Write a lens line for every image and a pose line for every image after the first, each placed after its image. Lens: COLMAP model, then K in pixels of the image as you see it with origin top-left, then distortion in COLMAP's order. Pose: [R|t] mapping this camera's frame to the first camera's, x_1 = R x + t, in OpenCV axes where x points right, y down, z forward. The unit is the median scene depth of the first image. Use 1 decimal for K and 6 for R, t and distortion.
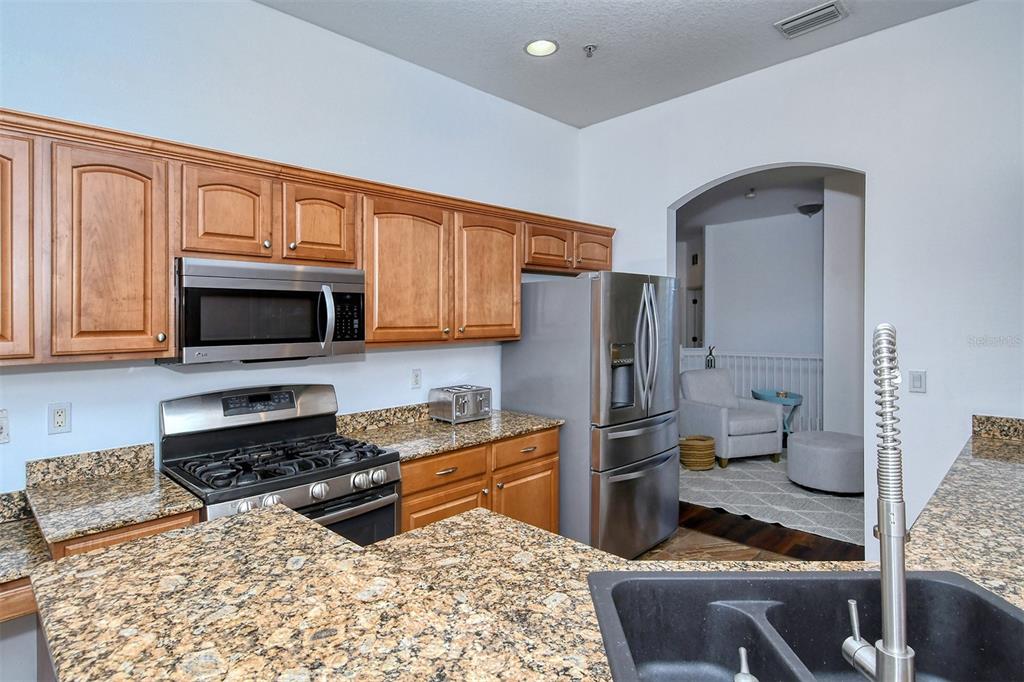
lens RADIAL K [[534.5, 0, 499.2], [0, 534.5, 314.2], [0, 0, 1]] dist [0.021989, -0.016412]
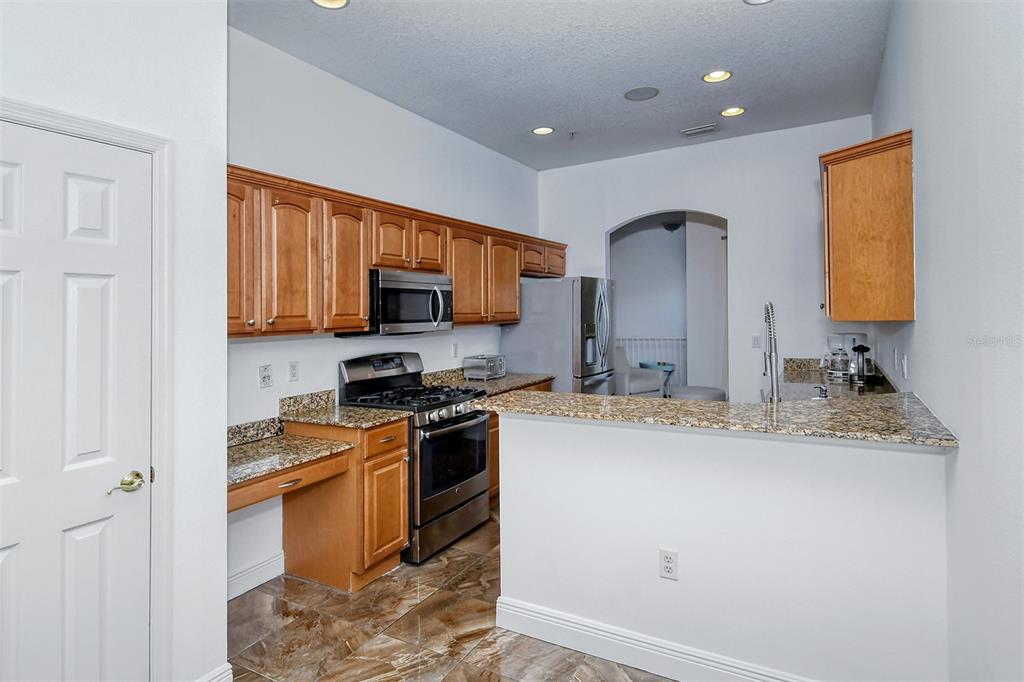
lens RADIAL K [[534.5, 0, 537.0], [0, 534.5, 305.7], [0, 0, 1]] dist [0.021989, -0.016412]
pose [[0.953869, -0.005648, 0.300170, -0.819542], [0.007625, 0.999956, -0.005418, 0.024127], [-0.300126, 0.007457, 0.953870, -0.927744]]
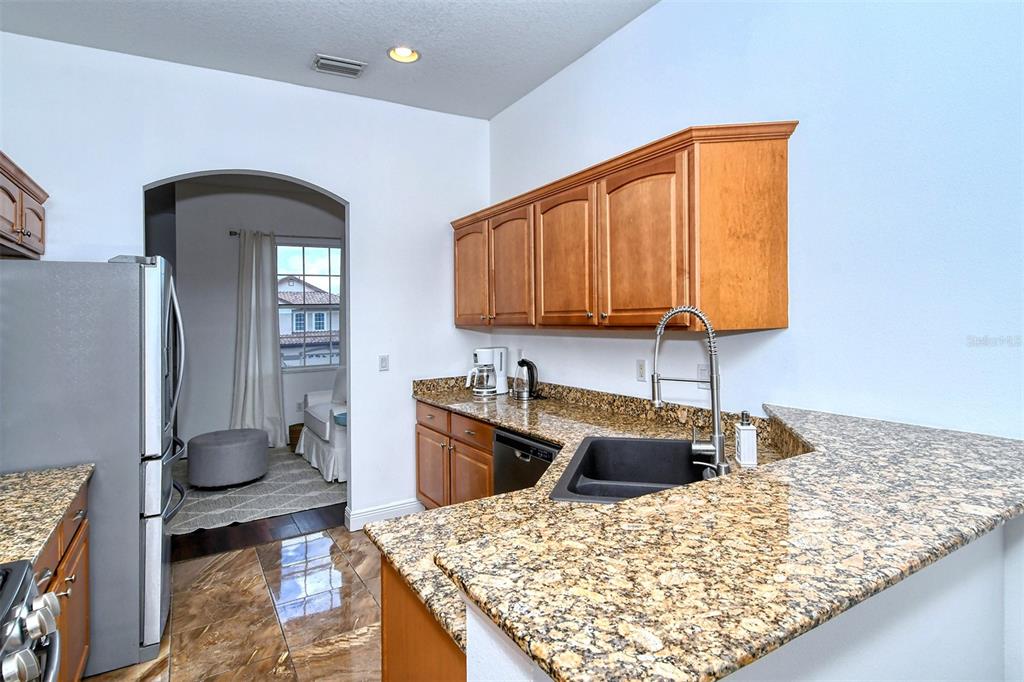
lens RADIAL K [[534.5, 0, 517.7], [0, 534.5, 332.1], [0, 0, 1]] dist [0.021989, -0.016412]
pose [[0.251175, -0.020583, 0.967723, -0.917276], [0.012528, 0.999759, 0.018013, 0.044064], [-0.967861, 0.007599, 0.251373, 0.618246]]
